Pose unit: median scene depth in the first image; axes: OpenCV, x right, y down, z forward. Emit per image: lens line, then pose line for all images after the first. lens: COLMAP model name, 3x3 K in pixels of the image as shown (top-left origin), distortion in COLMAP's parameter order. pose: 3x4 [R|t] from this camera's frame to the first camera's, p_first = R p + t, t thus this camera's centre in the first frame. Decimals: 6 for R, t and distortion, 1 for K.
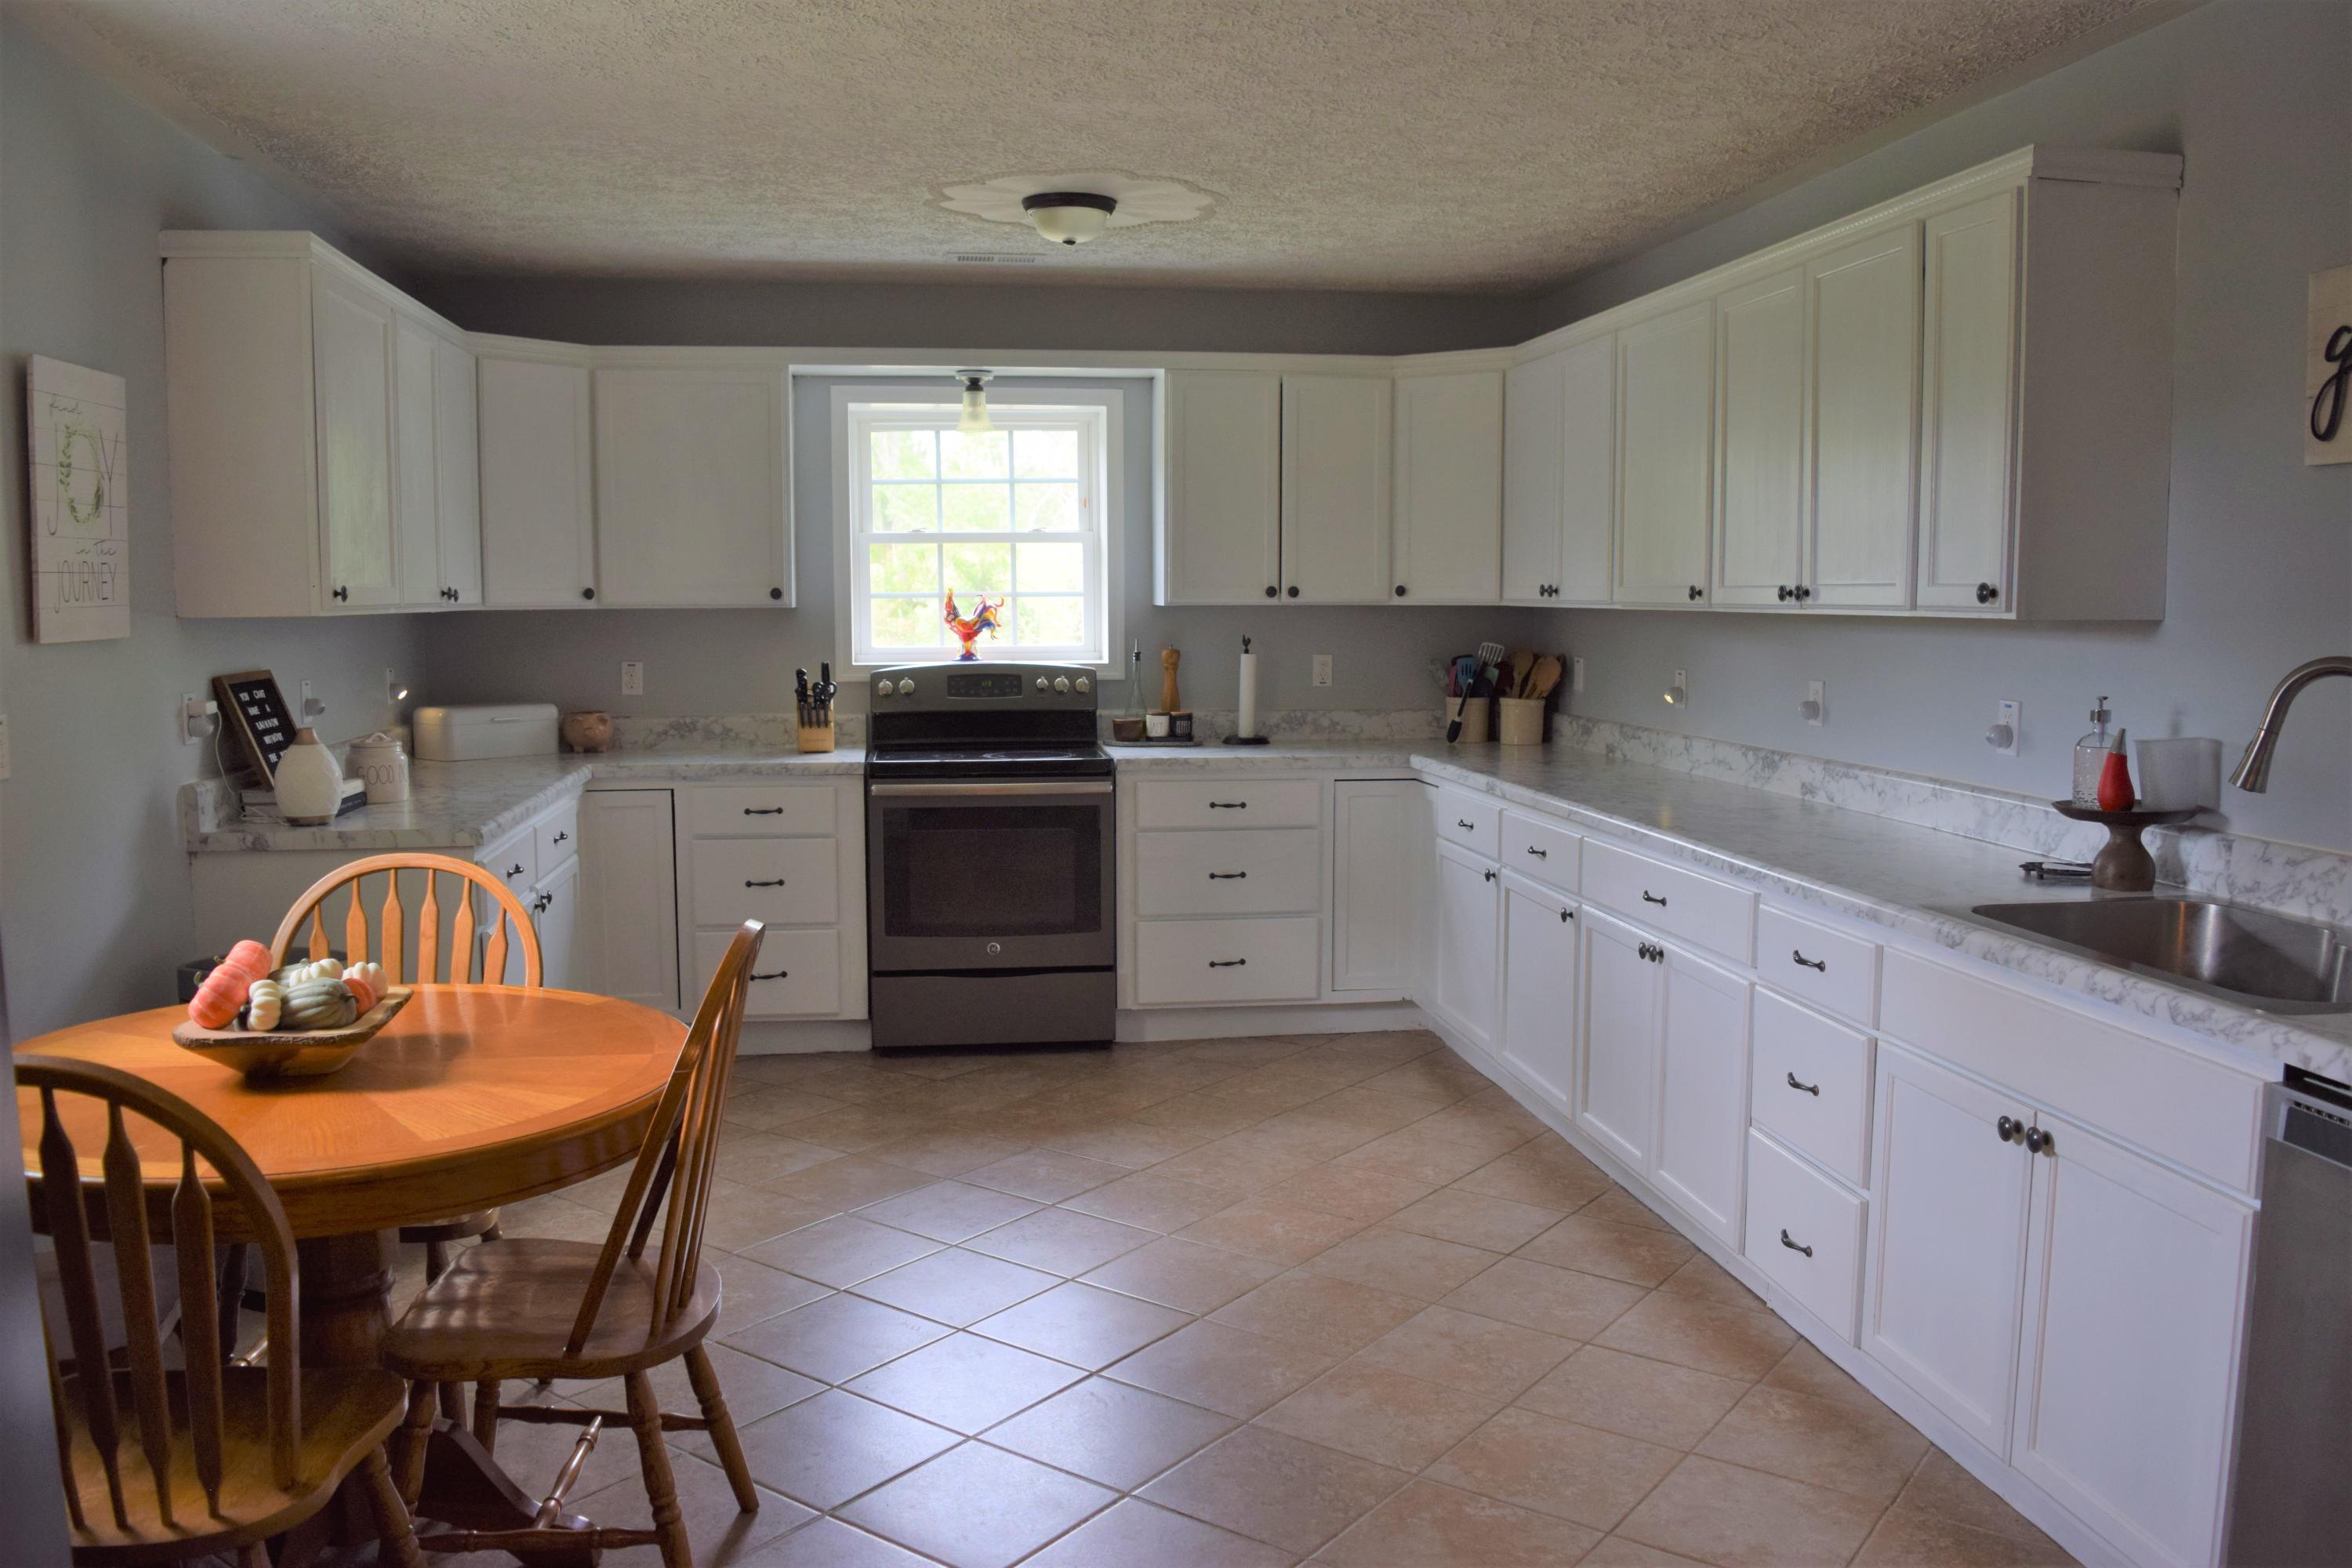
lens RADIAL K [[1849.3, 0, 1179.9], [0, 1849.3, 794.6], [0, 0, 1]] dist [-0.093354, 0.020481]
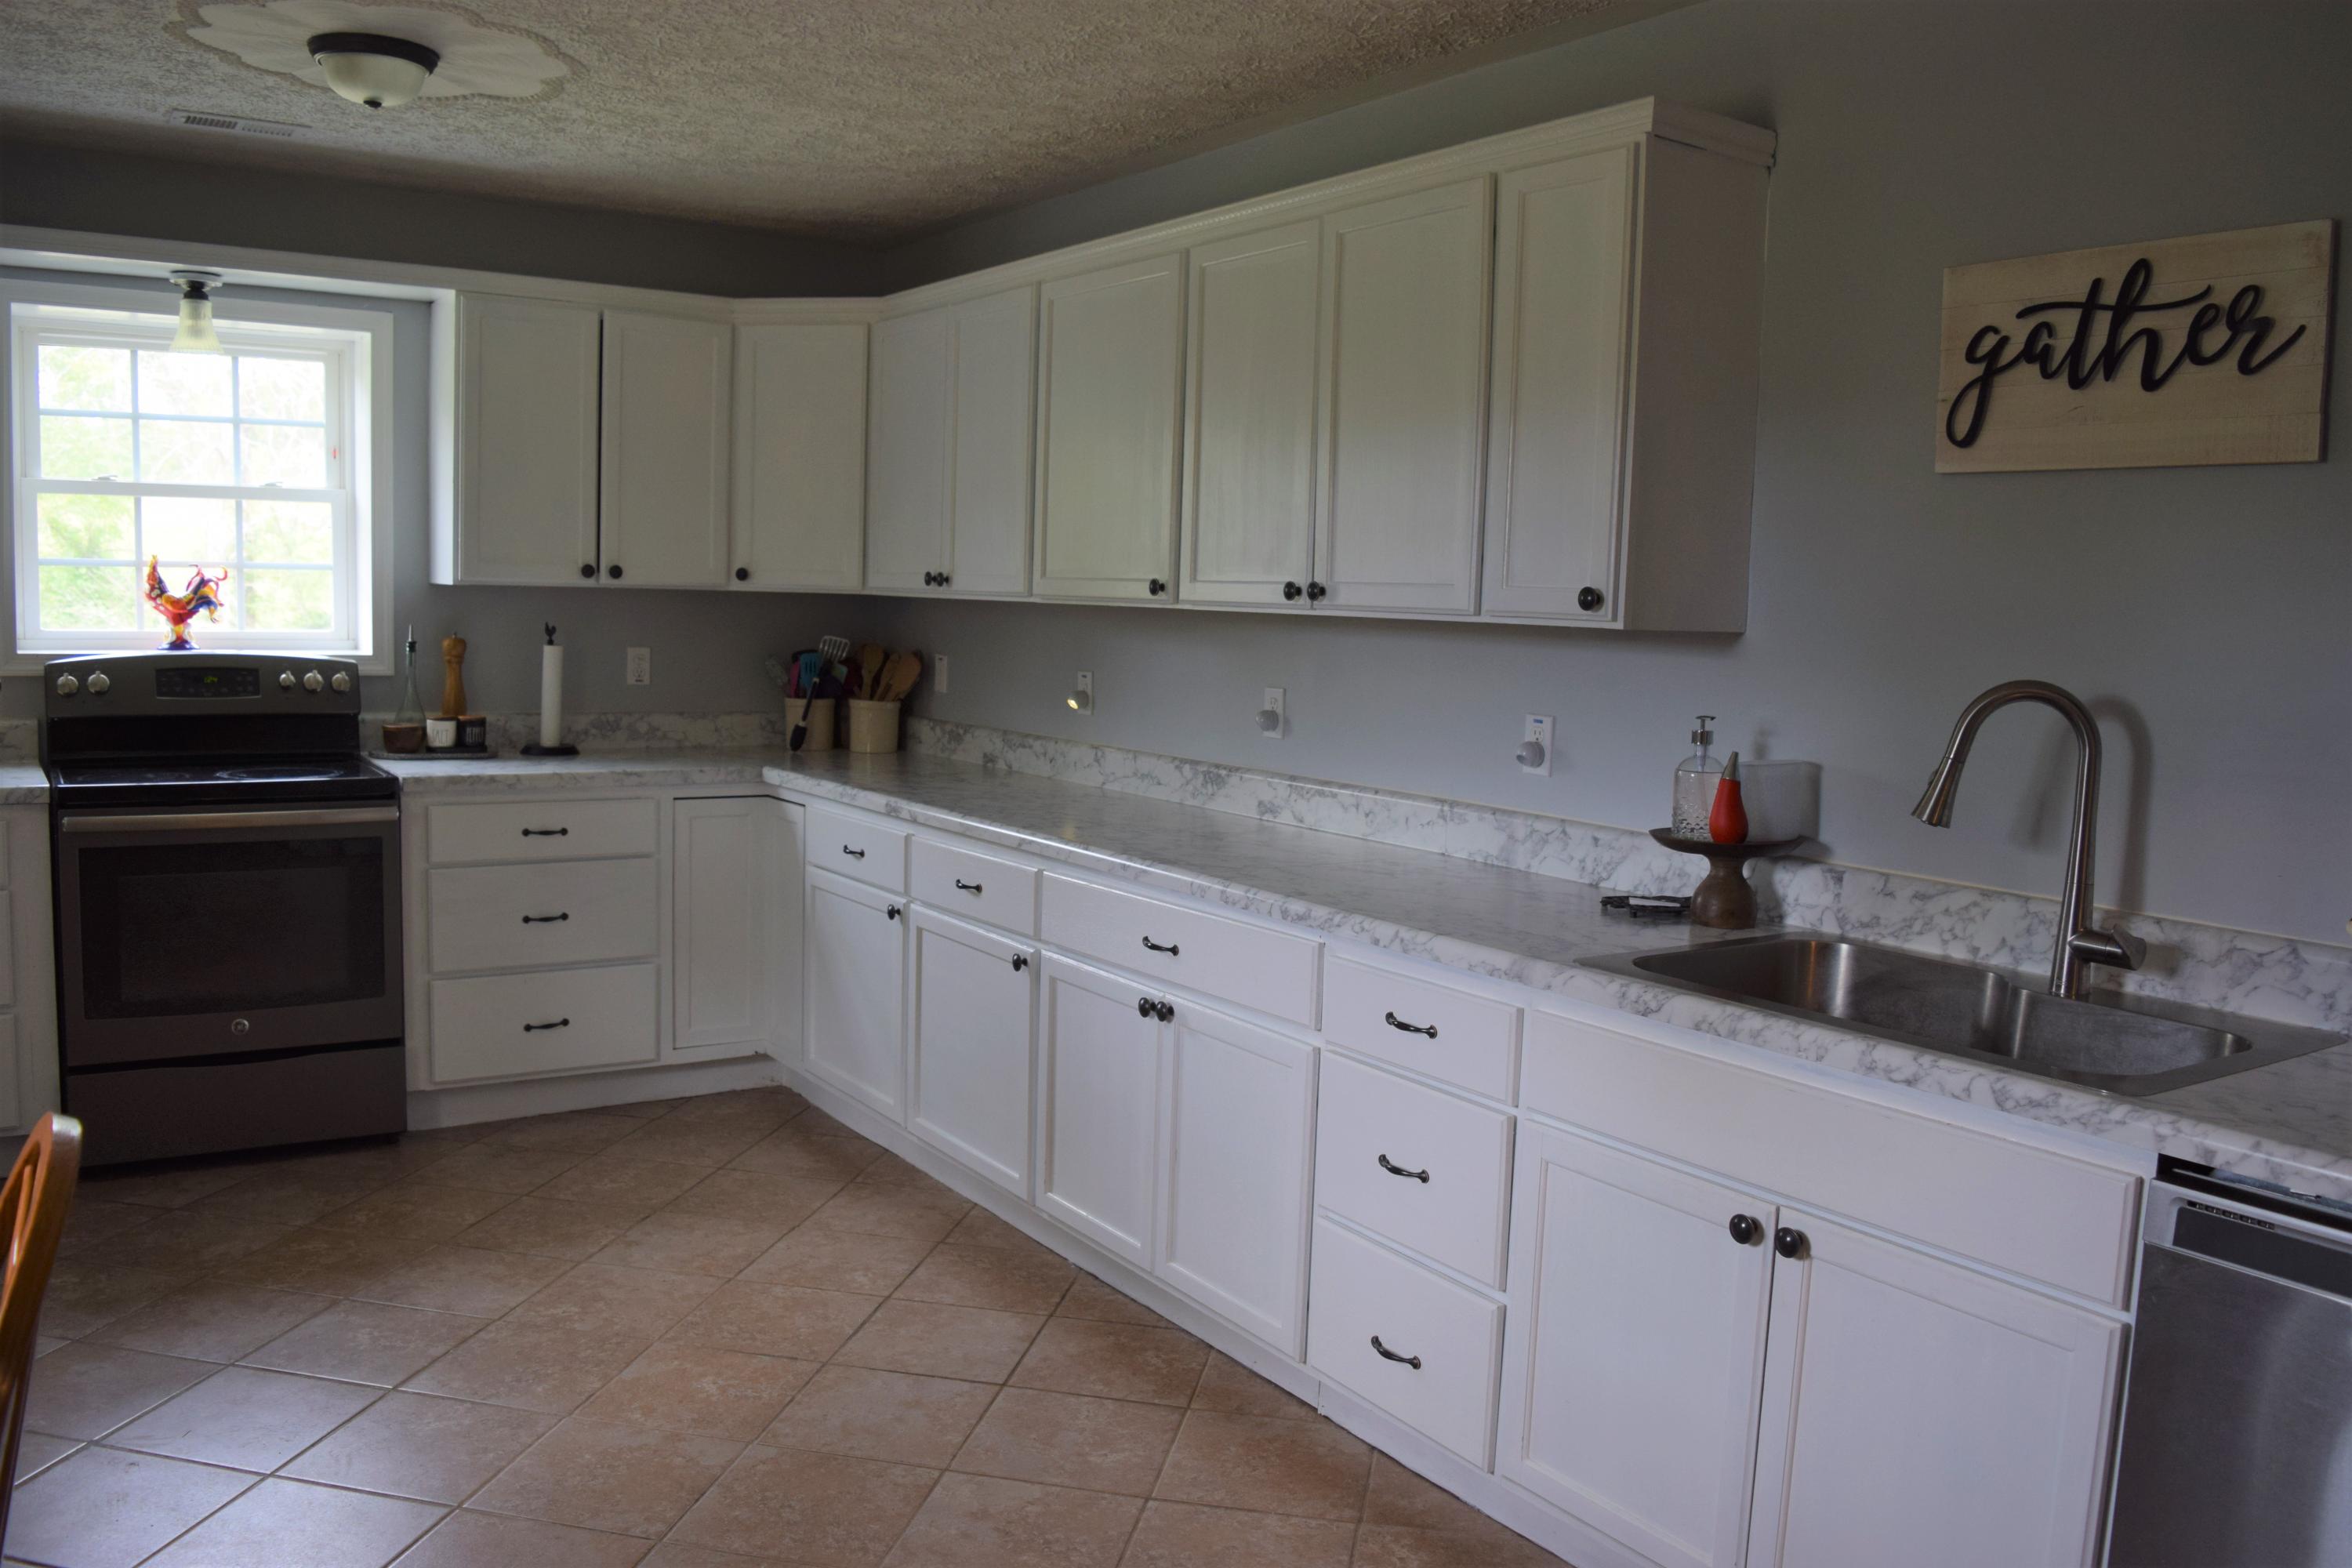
lens RADIAL K [[1849.3, 0, 1177.2], [0, 1849.3, 790.9], [0, 0, 1]] dist [-0.093354, 0.020481]
pose [[0.902212, -0.015461, 0.431016, -0.078495], [0.013402, 0.999880, 0.007813, -0.016826], [-0.431085, -0.001273, 0.902310, 0.173059]]
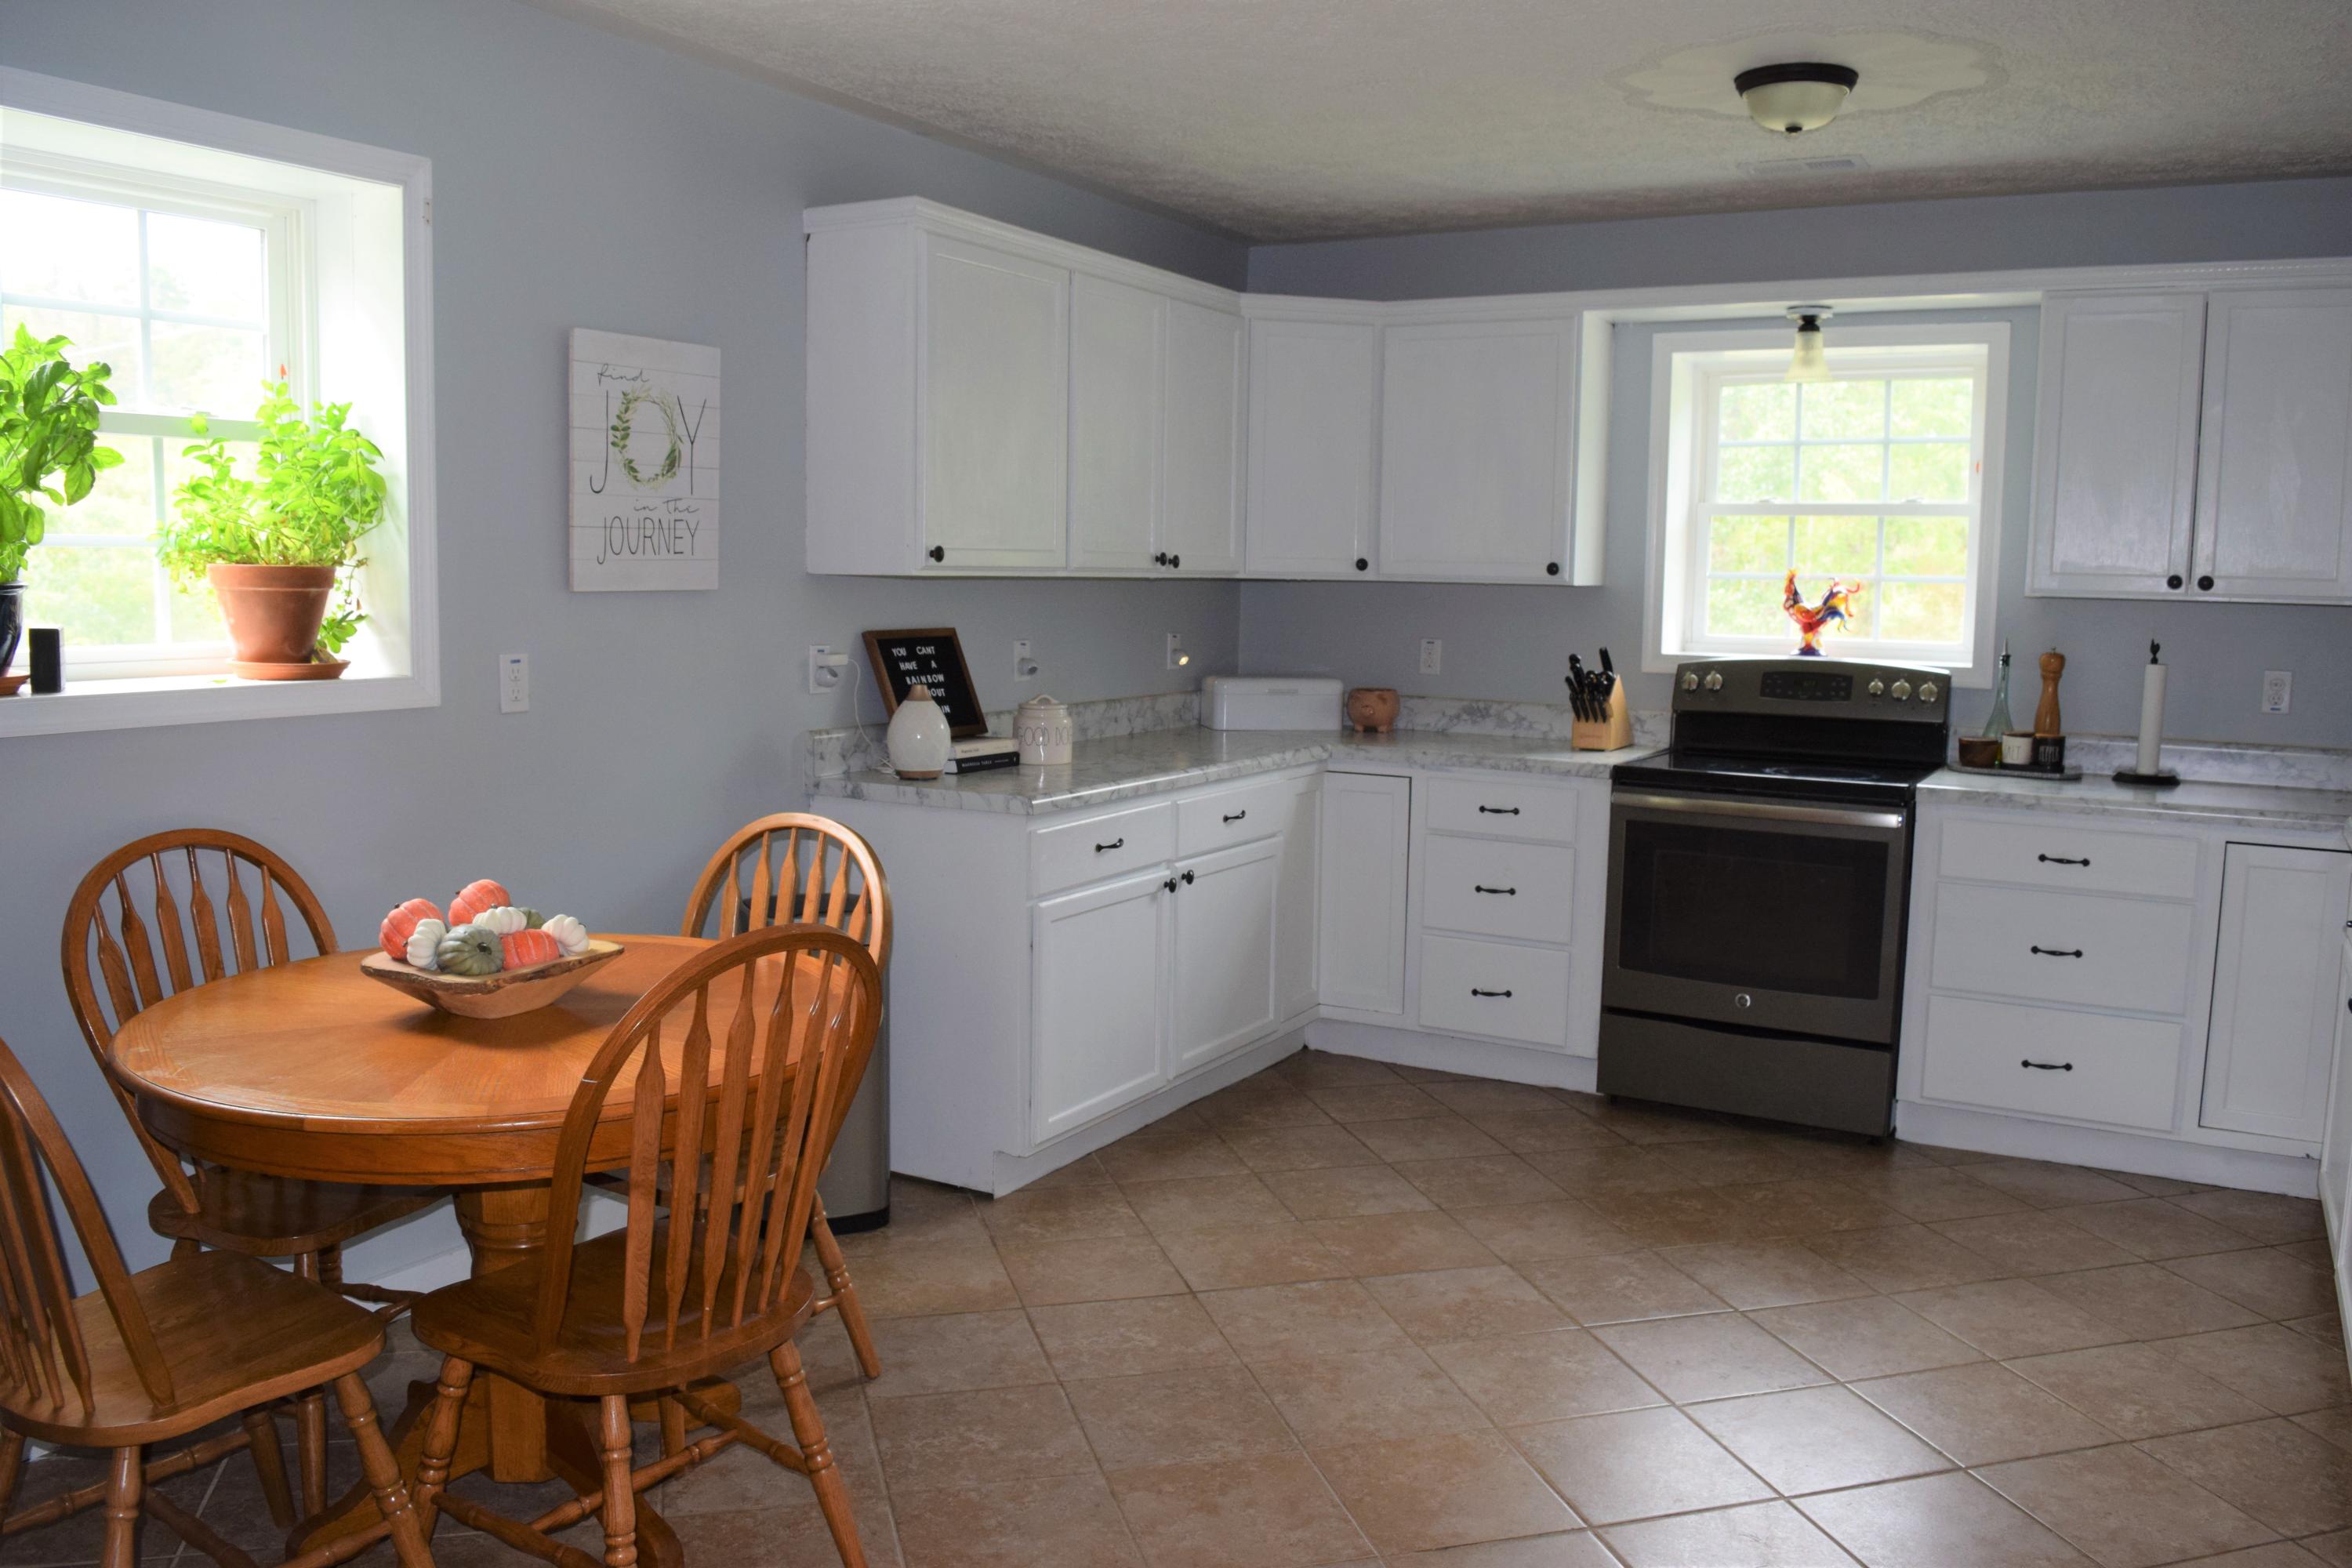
lens RADIAL K [[1849.3, 0, 1189.4], [0, 1849.3, 789.4], [0, 0, 1]] dist [-0.093354, 0.020481]
pose [[0.784596, 0.087939, -0.613740, 0.223490], [-0.084431, 0.995823, 0.034749, -0.021264], [0.614232, 0.024555, 0.788743, 0.214030]]
